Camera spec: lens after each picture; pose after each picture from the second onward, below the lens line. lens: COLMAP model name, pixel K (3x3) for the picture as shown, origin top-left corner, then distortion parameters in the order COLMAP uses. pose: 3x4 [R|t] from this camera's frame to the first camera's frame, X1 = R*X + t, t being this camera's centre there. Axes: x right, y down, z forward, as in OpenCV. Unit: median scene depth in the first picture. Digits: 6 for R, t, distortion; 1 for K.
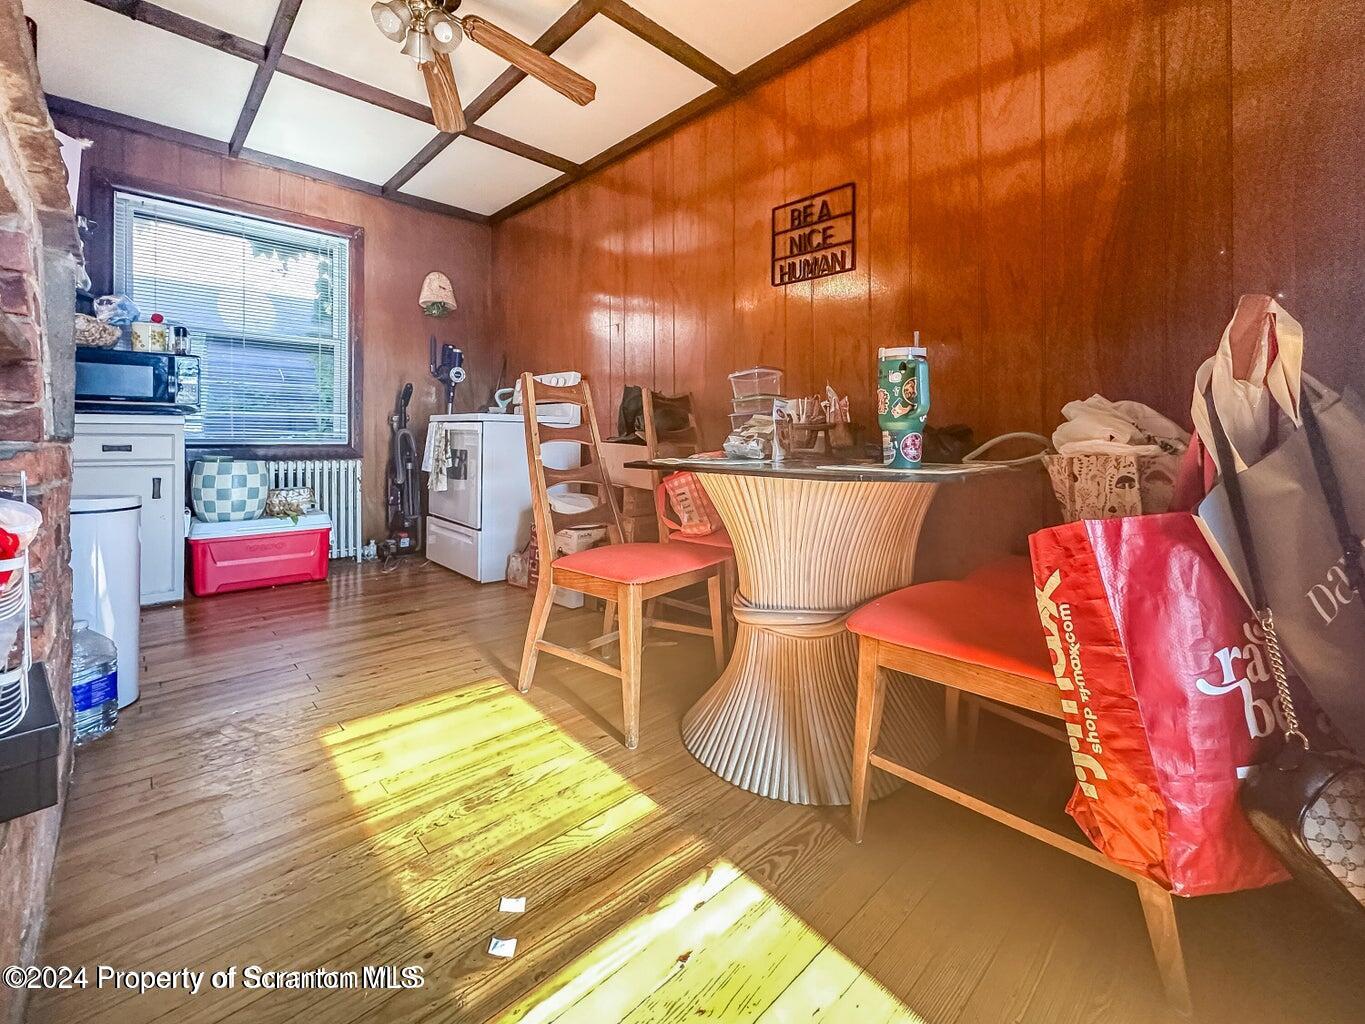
lens RADIAL K [[587.7, 0, 674.5], [0, 587.7, 439.4], [0, 0, 1]] dist [-0.005318, 0.000688]
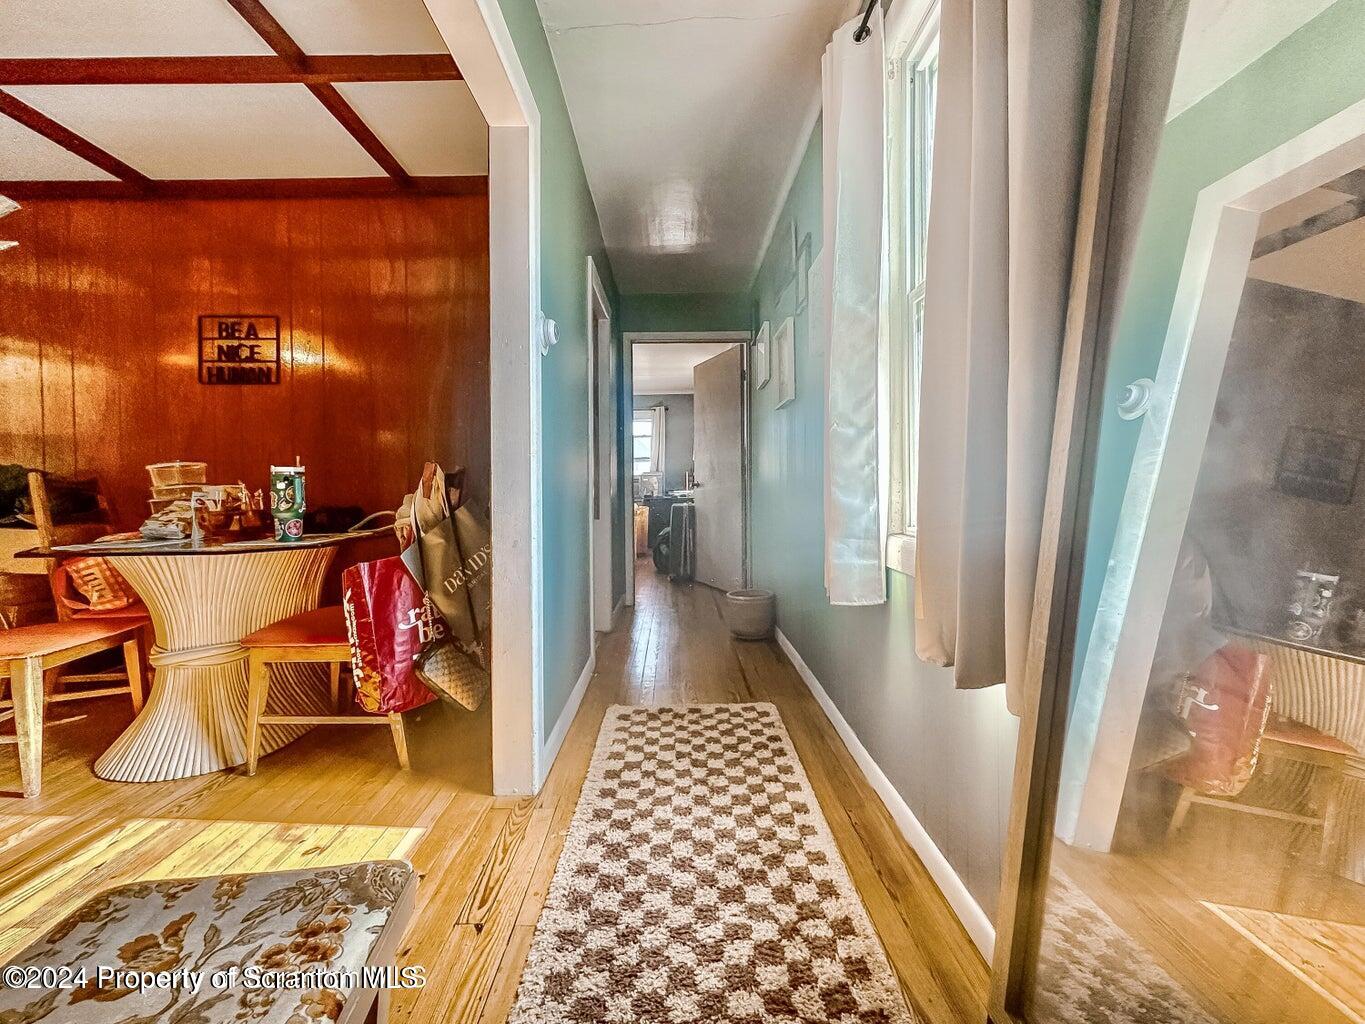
lens RADIAL K [[561.0, 0, 680.7], [0, 561.0, 488.6], [0, 0, 1]] dist [0.000461, 0.000195]
pose [[0.677933, -0.016733, 0.734933, -0.010213], [0.019425, 0.999800, 0.004845, -0.074951], [-0.734867, 0.010992, 0.678122, -0.766106]]
